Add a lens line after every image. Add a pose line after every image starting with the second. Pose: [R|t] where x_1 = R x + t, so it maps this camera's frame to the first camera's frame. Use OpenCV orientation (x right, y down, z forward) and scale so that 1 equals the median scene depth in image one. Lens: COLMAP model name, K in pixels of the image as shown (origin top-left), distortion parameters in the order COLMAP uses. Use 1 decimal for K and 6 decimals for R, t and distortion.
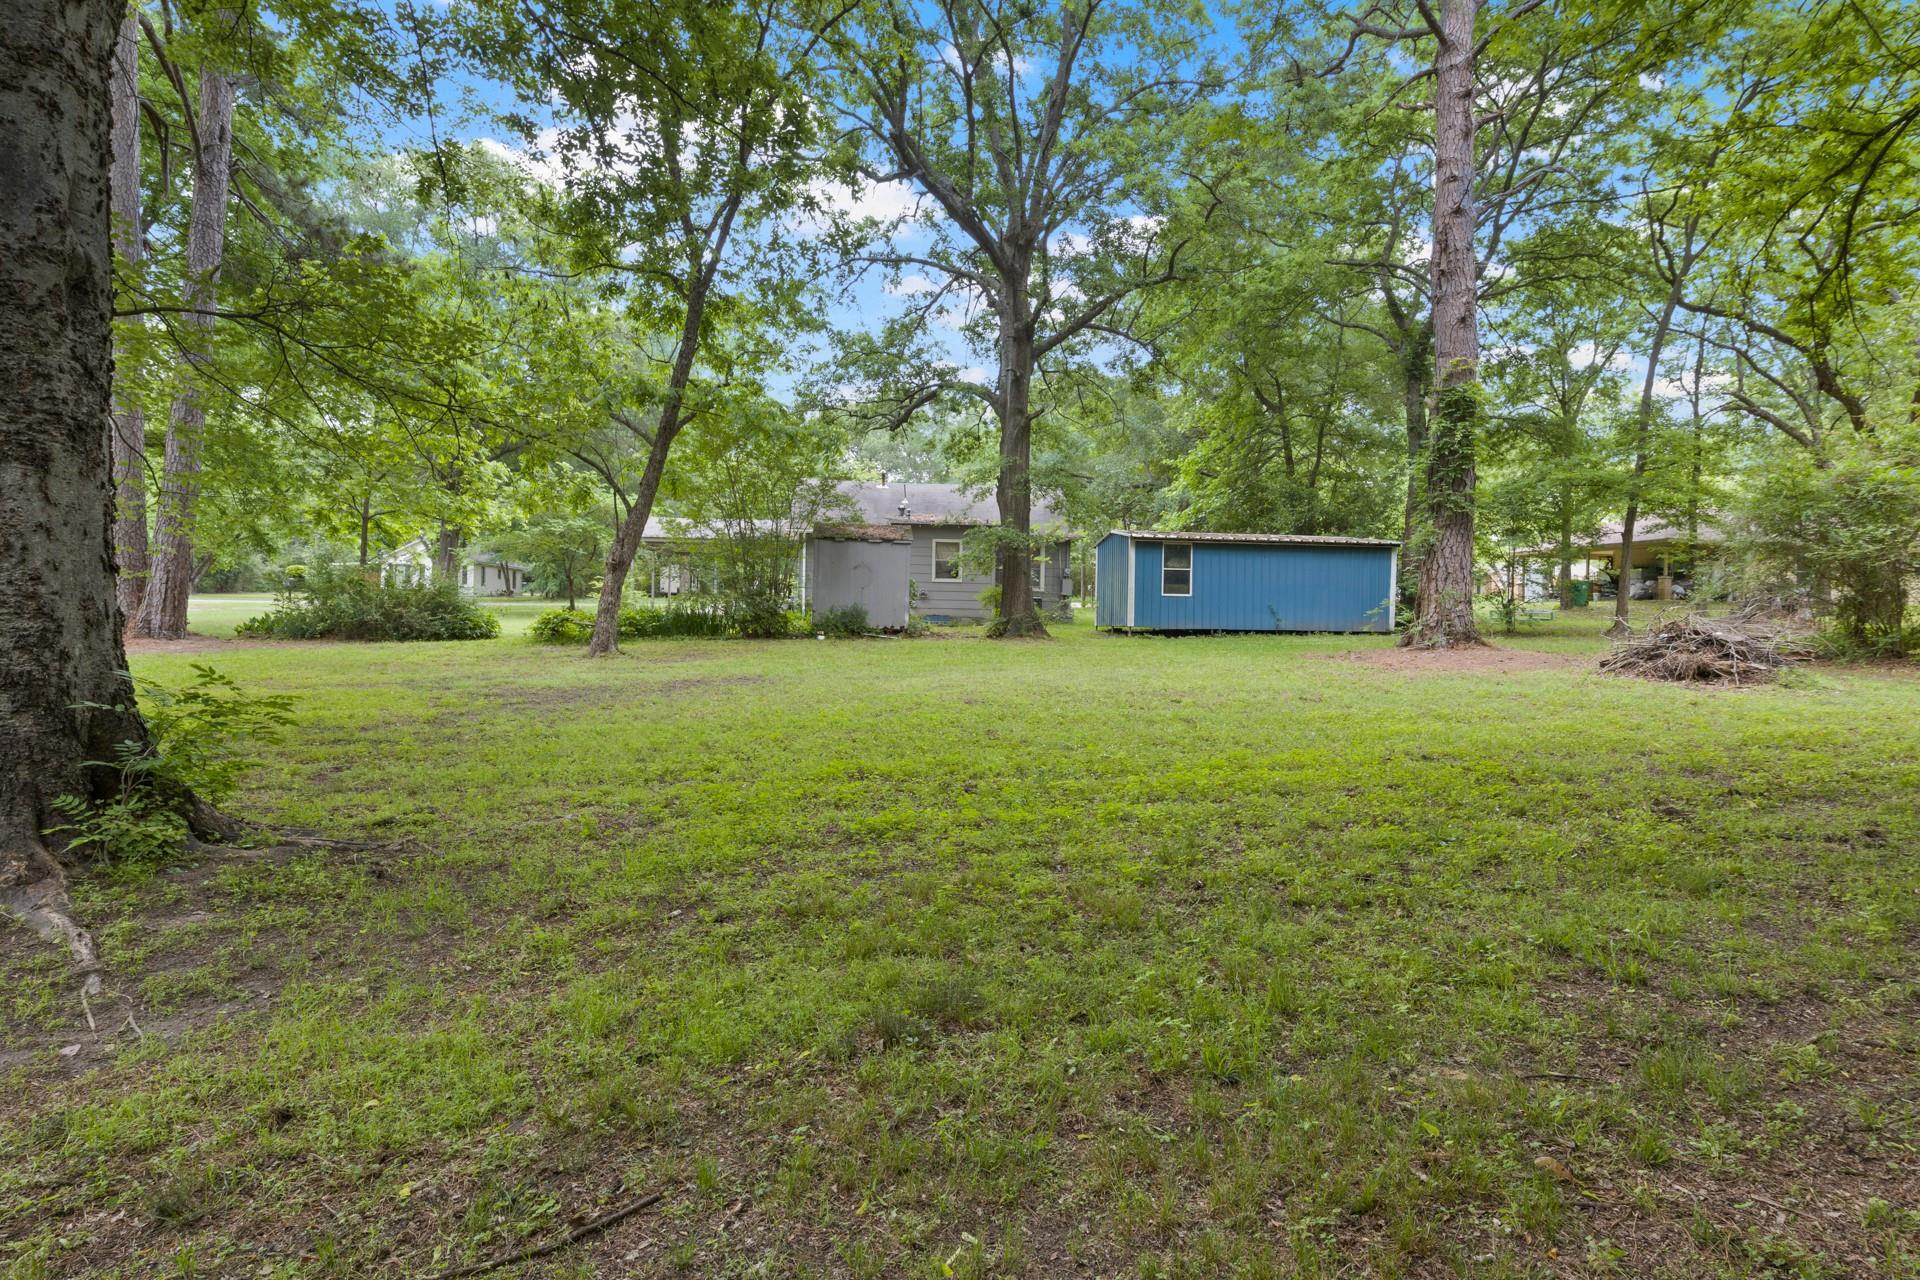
lens RADIAL K [[964.7, 0, 959.5], [0, 964.7, 630.3], [0, 0, 1]] dist [-0.007130, -0.000149]
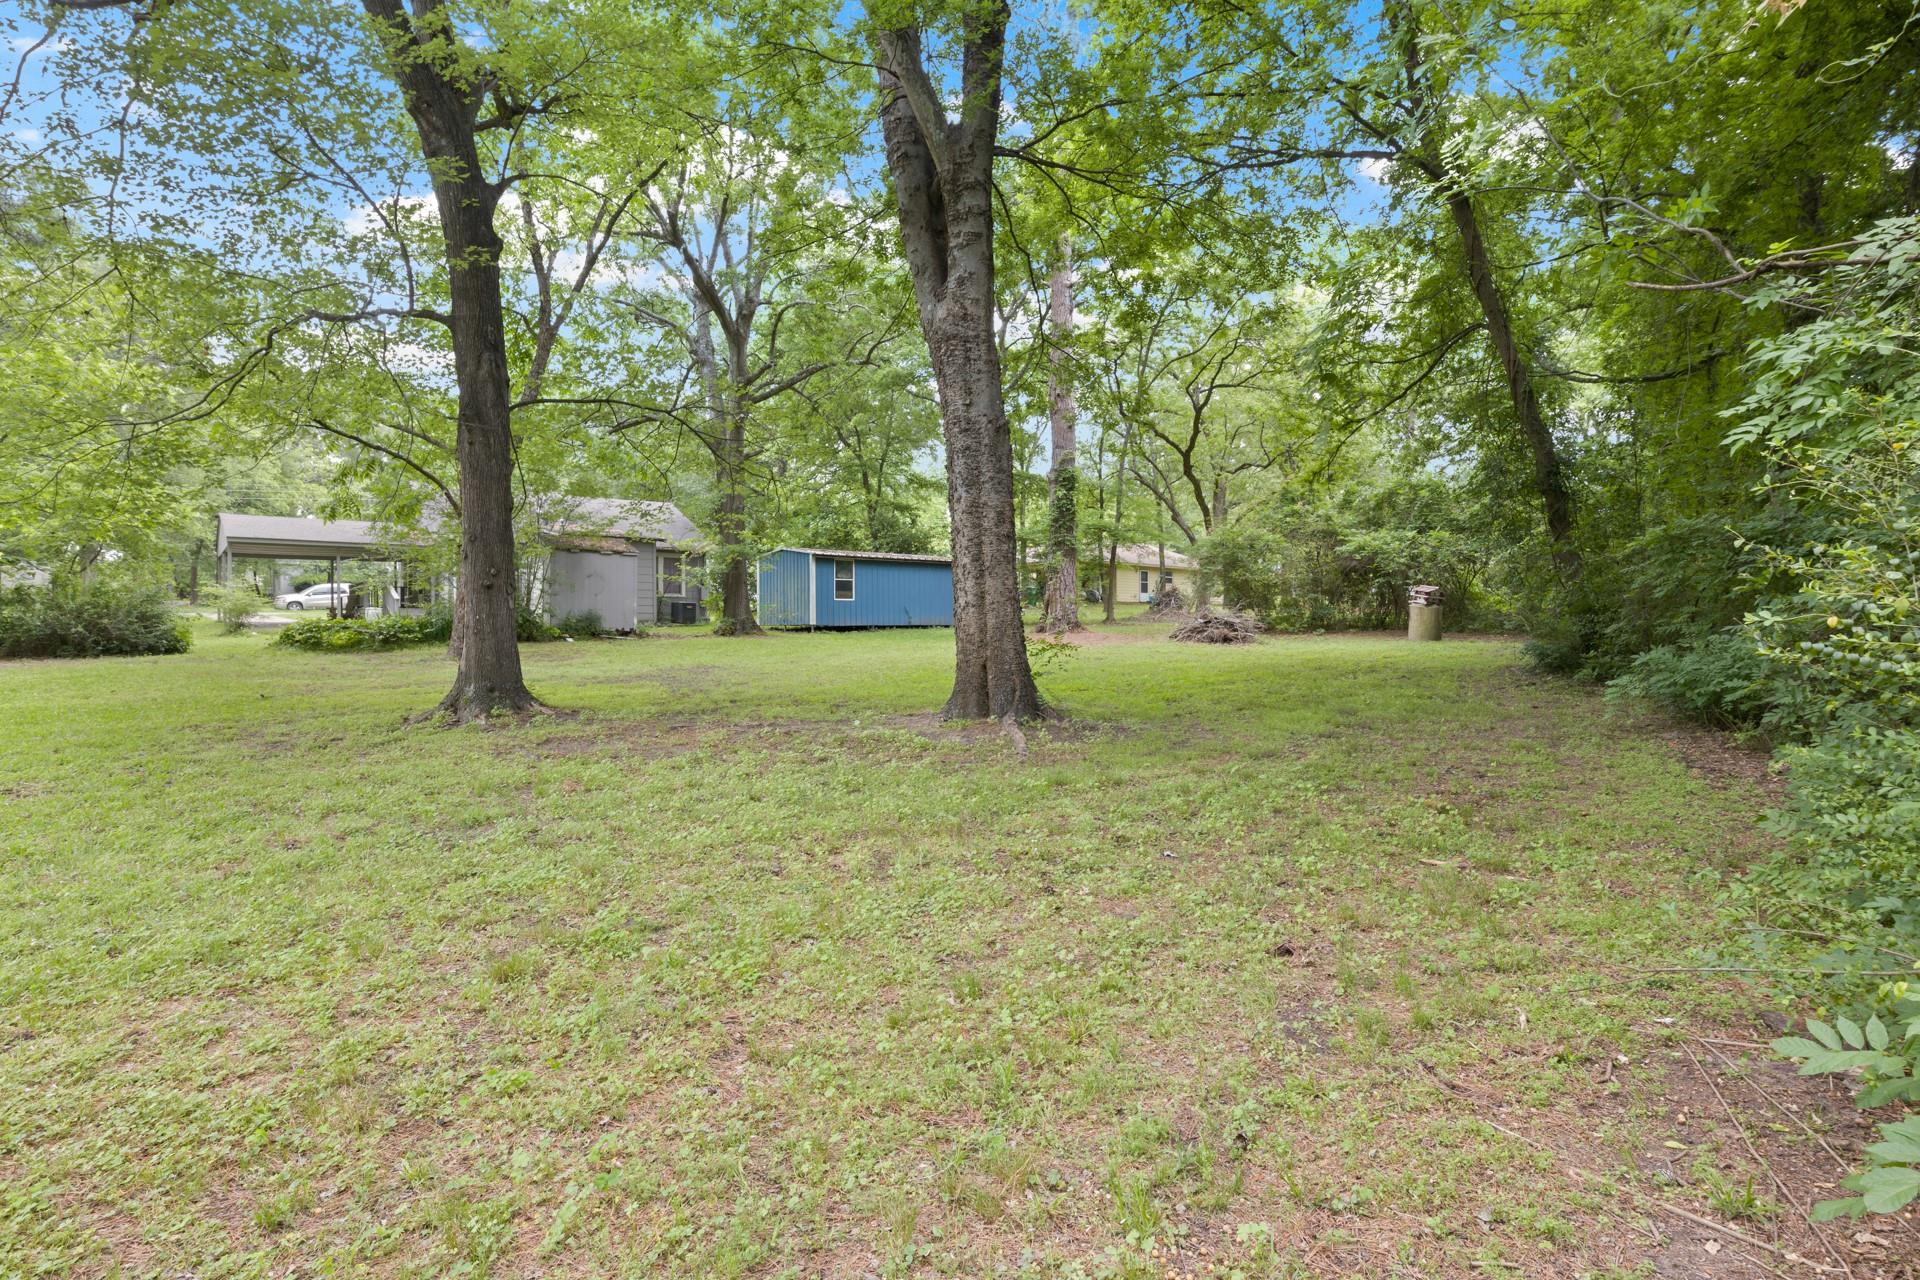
lens RADIAL K [[964.7, 0, 960.3], [0, 964.7, 640.3], [0, 0, 1]] dist [-0.007130, -0.000149]
pose [[0.832204, -0.029137, 0.553704, -0.368867], [0.024493, 0.999575, 0.015787, 0.001435], [-0.553929, 0.000424, 0.832564, -0.164086]]
